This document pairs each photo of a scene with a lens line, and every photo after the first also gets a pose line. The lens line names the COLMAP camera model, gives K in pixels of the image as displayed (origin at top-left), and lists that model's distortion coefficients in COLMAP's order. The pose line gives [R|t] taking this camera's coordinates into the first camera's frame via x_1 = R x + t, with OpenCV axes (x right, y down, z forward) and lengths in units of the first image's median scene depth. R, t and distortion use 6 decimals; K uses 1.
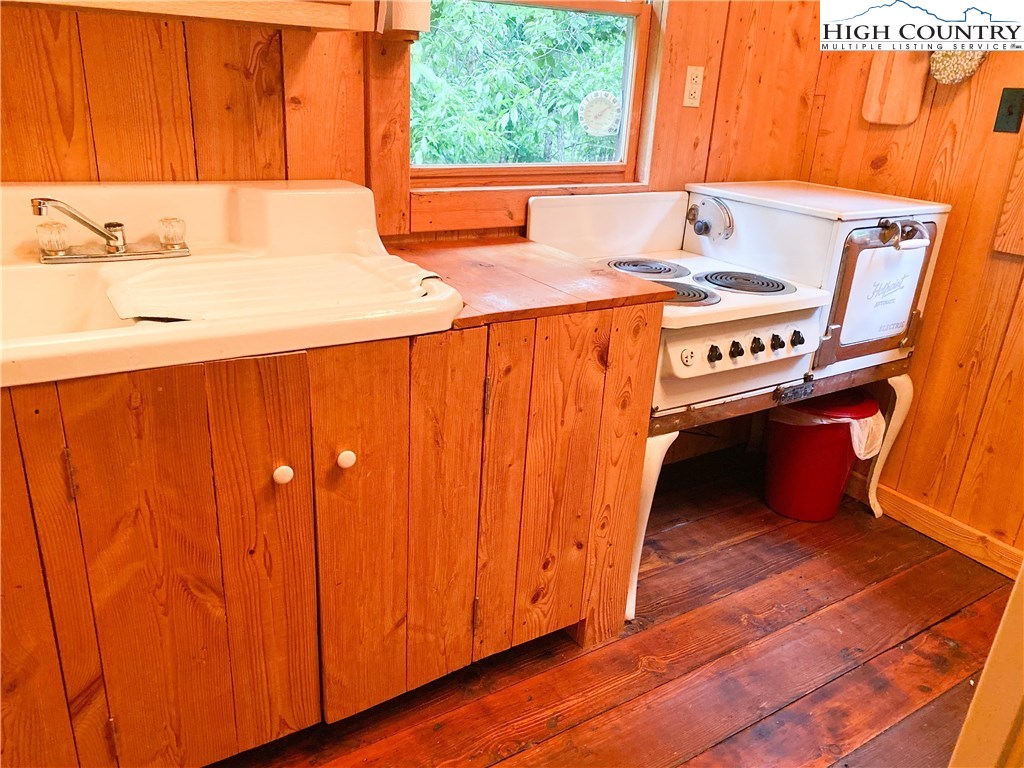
lens RADIAL K [[812.4, 0, 512.0], [0, 812.4, 384.0], [0, 0, 1]] dist [-0.001145, 0.100542]
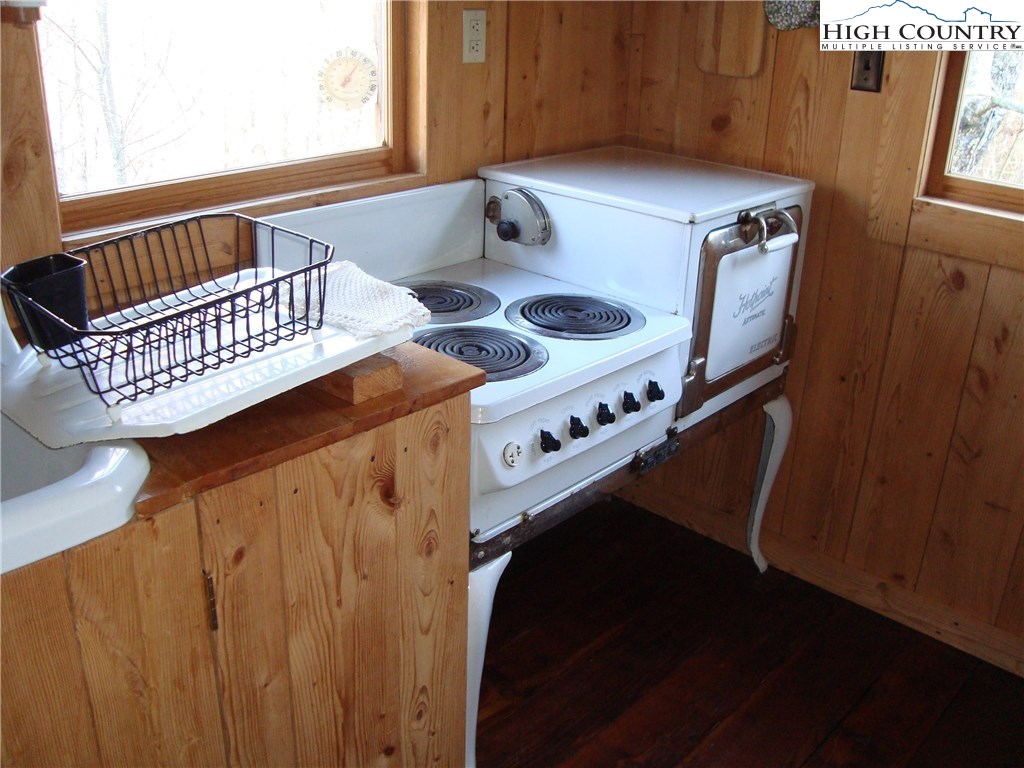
lens RADIAL K [[989.3, 0, 512.0], [0, 989.3, 384.0], [0, 0, 1]] dist [-0.098434, 0.008447]
pose [[0.968954, -0.121486, 0.215335, 0.037661], [0.110336, 0.991889, 0.063111, -0.124556], [-0.221256, -0.037392, 0.974499, 0.165664]]
